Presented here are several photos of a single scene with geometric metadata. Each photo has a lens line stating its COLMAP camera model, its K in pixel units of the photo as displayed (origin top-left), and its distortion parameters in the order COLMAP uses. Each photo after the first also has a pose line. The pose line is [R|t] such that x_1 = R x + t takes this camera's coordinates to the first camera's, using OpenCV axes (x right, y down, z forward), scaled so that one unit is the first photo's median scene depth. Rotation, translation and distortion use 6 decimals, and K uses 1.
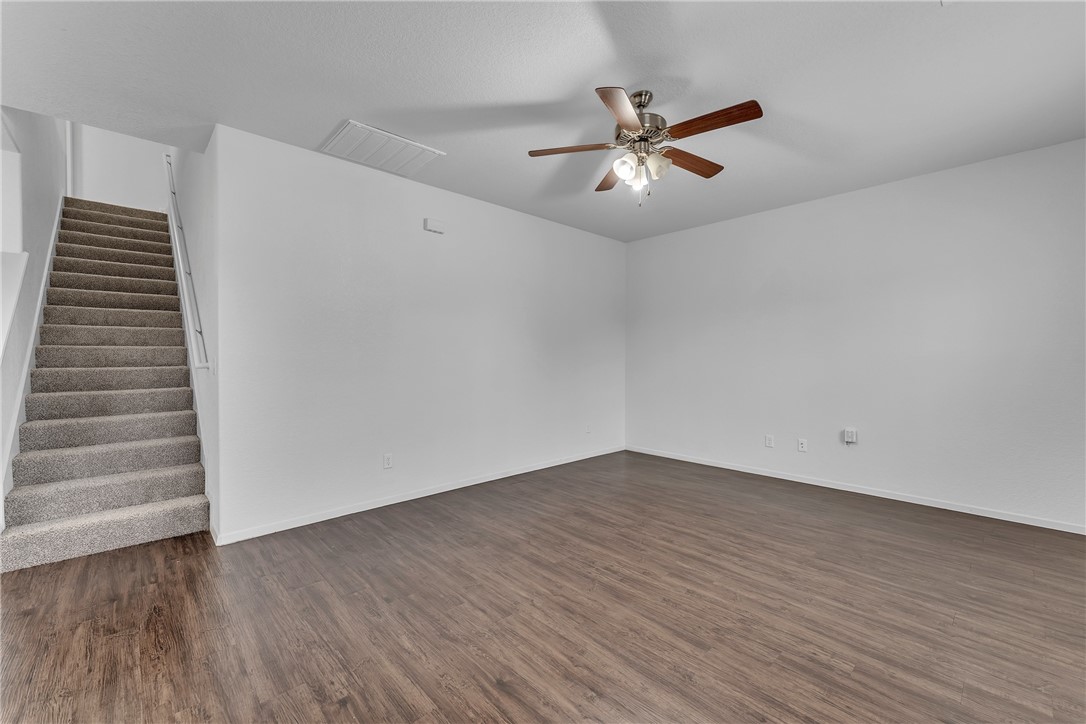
lens RADIAL K [[441.6, 0, 537.9], [0, 441.6, 360.5], [0, 0, 1]] dist [0.002133, 0.000302]
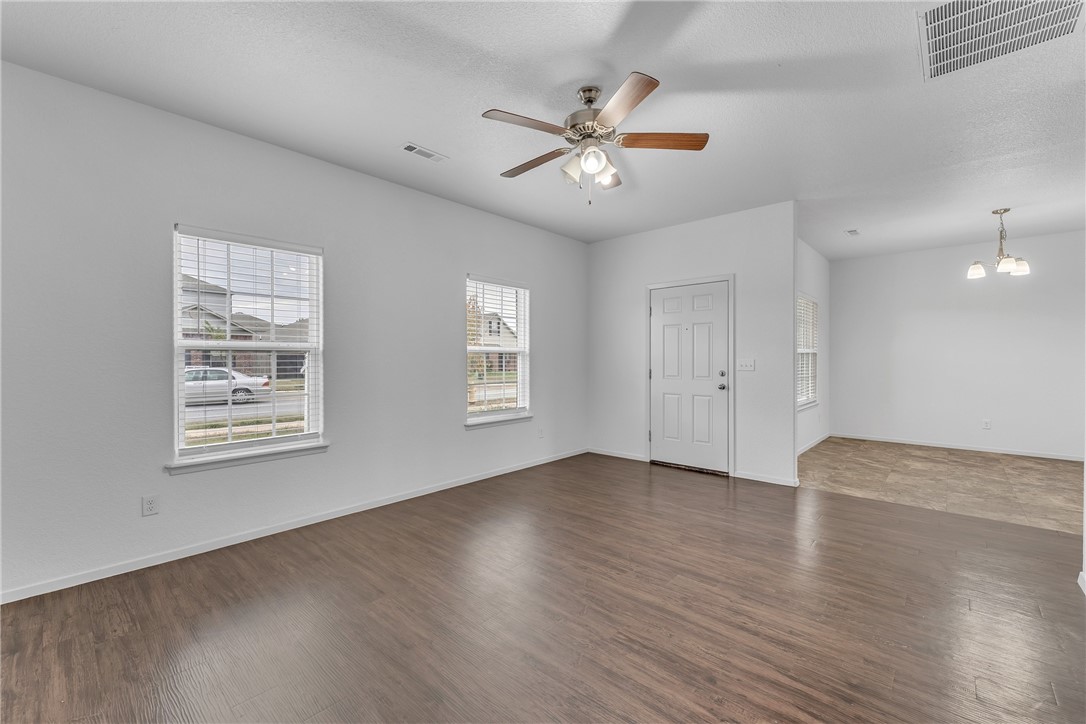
lens RADIAL K [[441.6, 0, 537.9], [0, 441.6, 360.5], [0, 0, 1]] dist [0.002133, 0.000302]
pose [[-0.996772, 0.002199, -0.080249, 0.443540], [0.000903, 0.999869, 0.016183, -0.018874], [0.080274, 0.016058, -0.996643, 2.059125]]
